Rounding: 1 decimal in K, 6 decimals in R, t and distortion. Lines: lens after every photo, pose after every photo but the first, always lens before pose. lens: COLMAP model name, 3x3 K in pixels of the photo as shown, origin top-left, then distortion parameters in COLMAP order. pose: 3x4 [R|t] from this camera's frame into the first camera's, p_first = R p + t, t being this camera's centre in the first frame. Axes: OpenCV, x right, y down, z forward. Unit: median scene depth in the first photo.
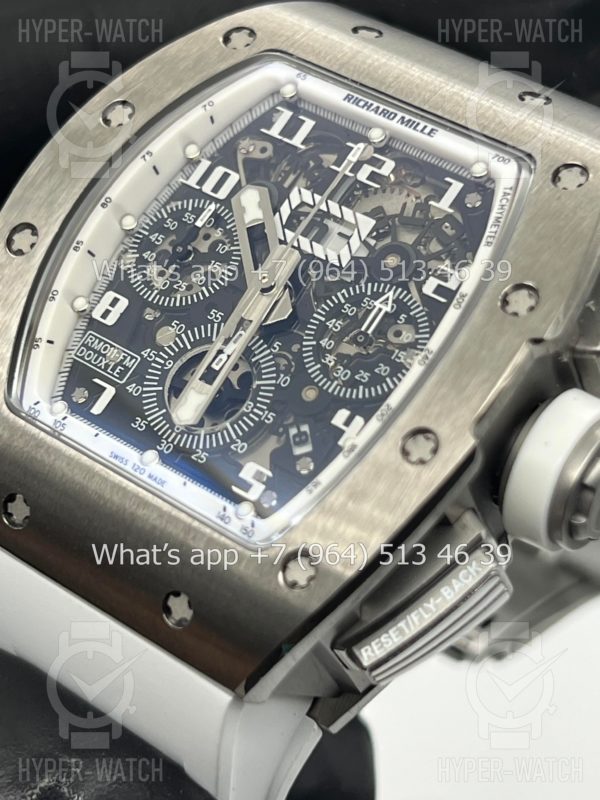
lens RADIAL K [[1966.0, 0, 284.5], [0, 1966.0, 416.8], [0, 0, 1]] dist [0.111919, 0.000000]
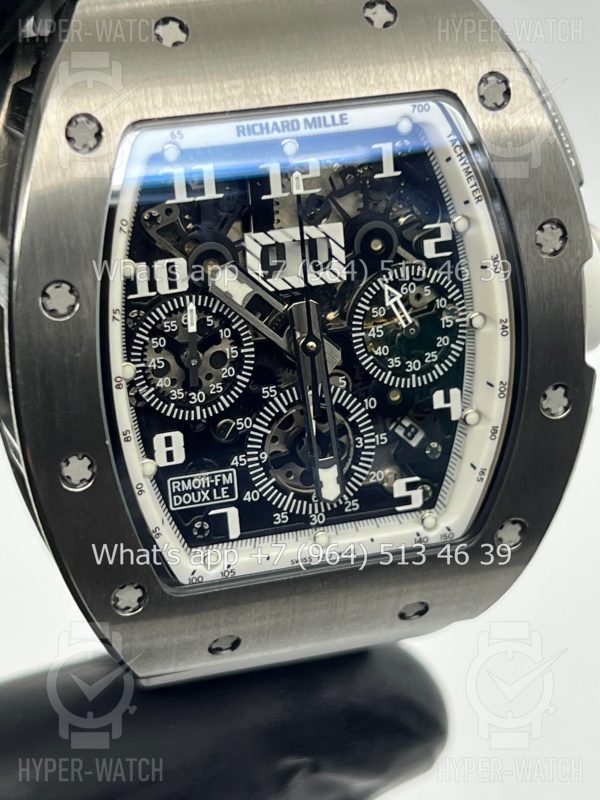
lens RADIAL K [[1966.0, 0, 305.9], [0, 1966.0, 404.4], [0, 0, 1]] dist [0.111919, 0.000000]
pose [[0.624167, -0.709386, 0.327394, -0.360345], [0.321696, 0.615219, 0.719734, -0.772357], [-0.711989, -0.343913, 0.612206, 0.365507]]
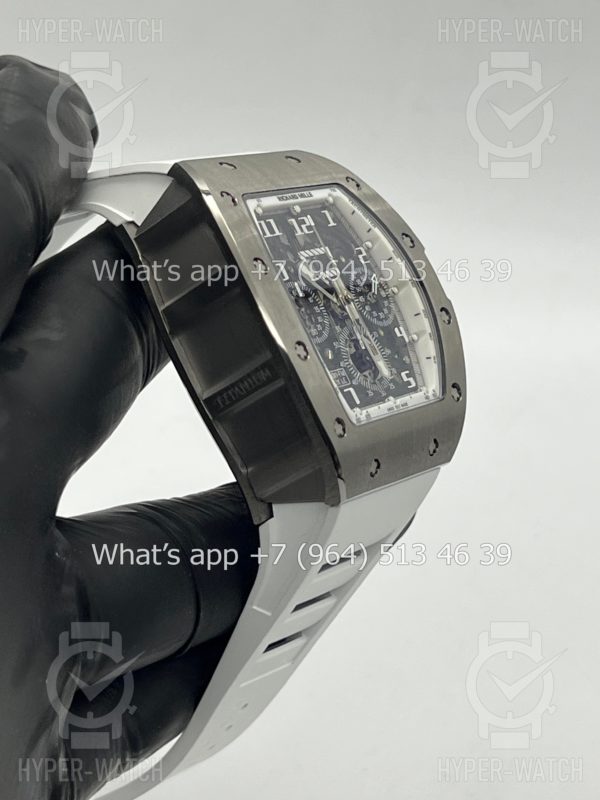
lens RADIAL K [[1966.0, 0, 300.6], [0, 1966.0, 400.1], [0, 0, 1]] dist [0.111919, 0.000000]
pose [[0.003295, -0.506255, 0.862377, -1.685466], [0.267196, 0.831473, 0.487092, -0.917290], [-0.963637, 0.228819, 0.138009, 0.794621]]
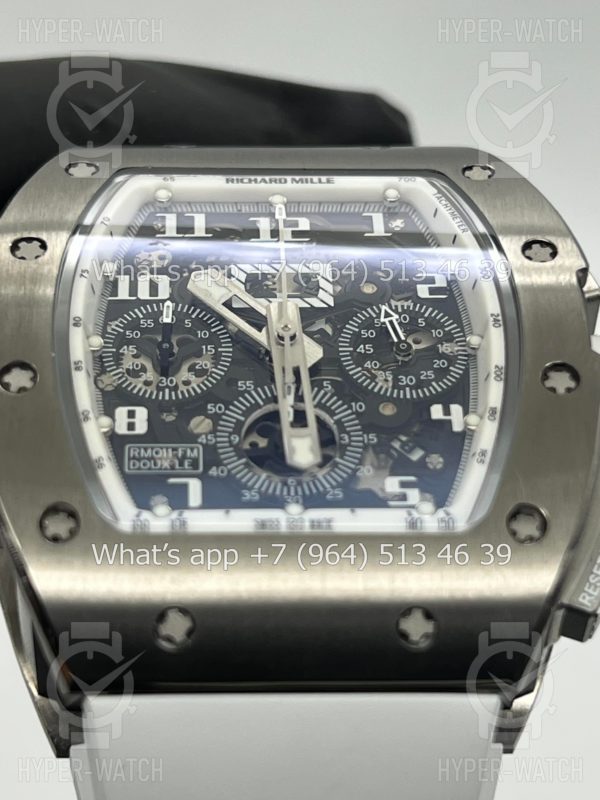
lens RADIAL K [[1966.0, 0, 293.2], [0, 1966.0, 404.5], [0, 0, 1]] dist [0.111919, 0.000000]
pose [[0.752263, -0.239787, 0.613680, -0.609154], [0.422235, 0.890471, -0.169646, 0.129567], [-0.505786, 0.386735, 0.771114, 0.254469]]
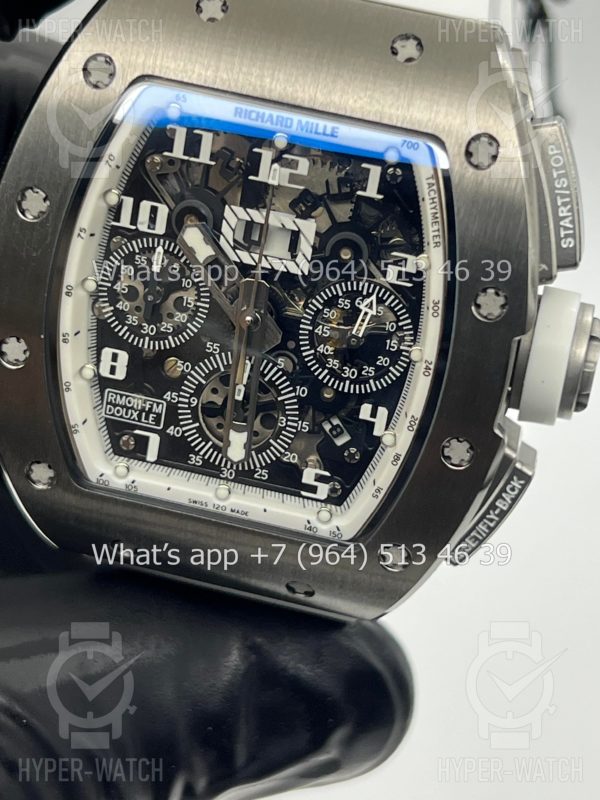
lens RADIAL K [[1966.0, 0, 284.9], [0, 1966.0, 413.5], [0, 0, 1]] dist [0.111919, 0.000000]
pose [[0.902182, -0.431345, -0.003170, -0.010755], [0.338765, 0.703959, 0.624243, -0.708249], [-0.267033, -0.564255, 0.781224, 0.098802]]
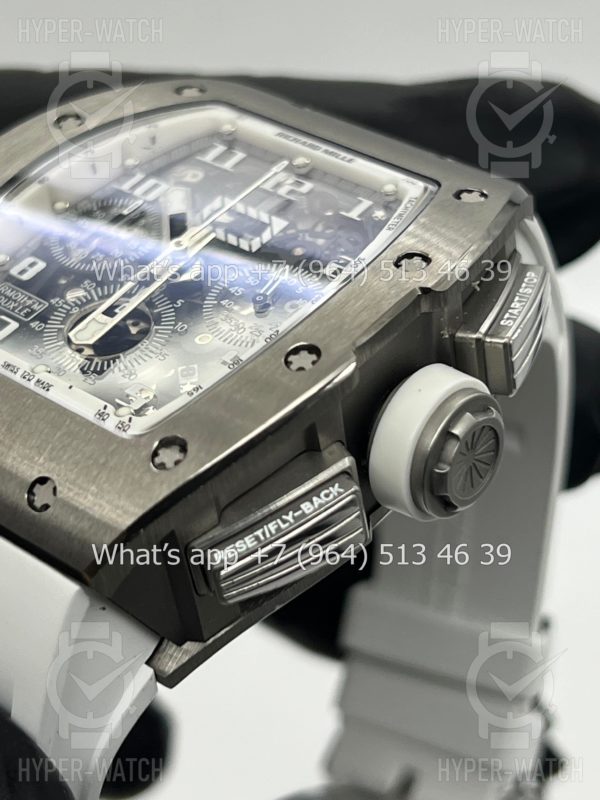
lens RADIAL K [[1966.0, 0, 301.4], [0, 1966.0, 402.5], [0, 0, 1]] dist [0.111919, 0.000000]
pose [[0.986159, 0.163281, 0.028824, 0.038326], [-0.143815, 0.928857, -0.341383, 0.359790], [-0.082514, 0.332512, 0.939482, 0.019075]]
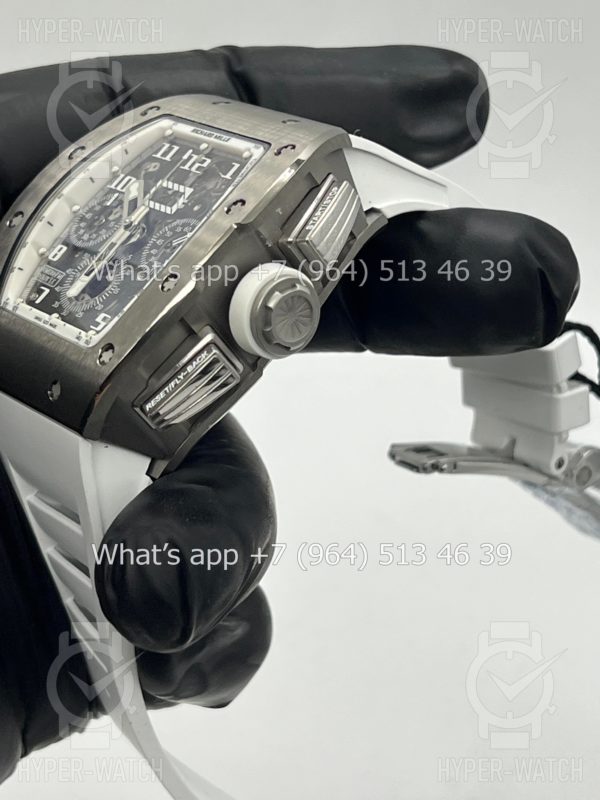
lens RADIAL K [[1966.0, 0, 292.7], [0, 1966.0, 402.9], [0, 0, 1]] dist [0.111919, 0.000000]
pose [[0.957963, -0.034981, -0.284752, 0.618388], [-0.030795, 0.974266, -0.223289, 0.469285], [0.285235, 0.222671, 0.932233, -0.552791]]
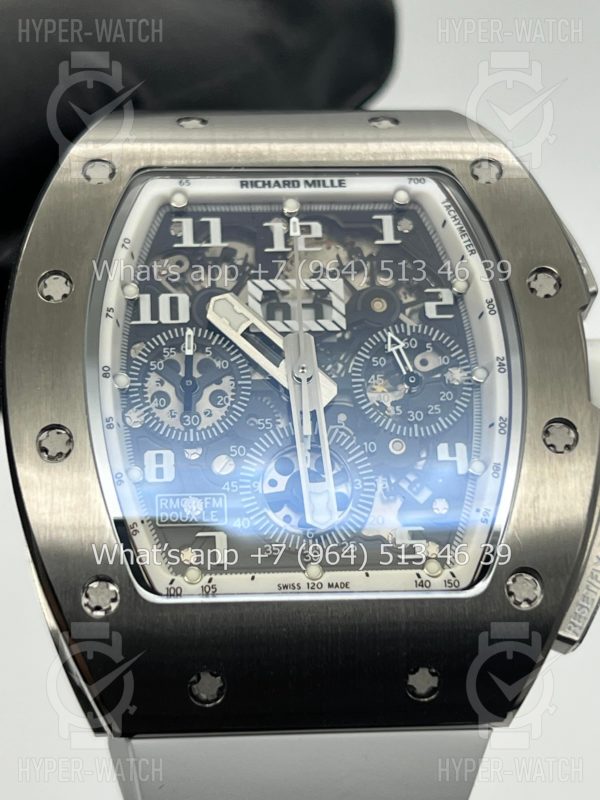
lens RADIAL K [[1966.0, 0, 297.7], [0, 1966.0, 382.6], [0, 0, 1]] dist [0.111919, 0.000000]
pose [[0.731435, -0.418957, 0.538032, -0.564565], [0.414942, 0.899569, 0.136381, -0.203328], [-0.541134, 0.123498, 0.831819, 0.139322]]
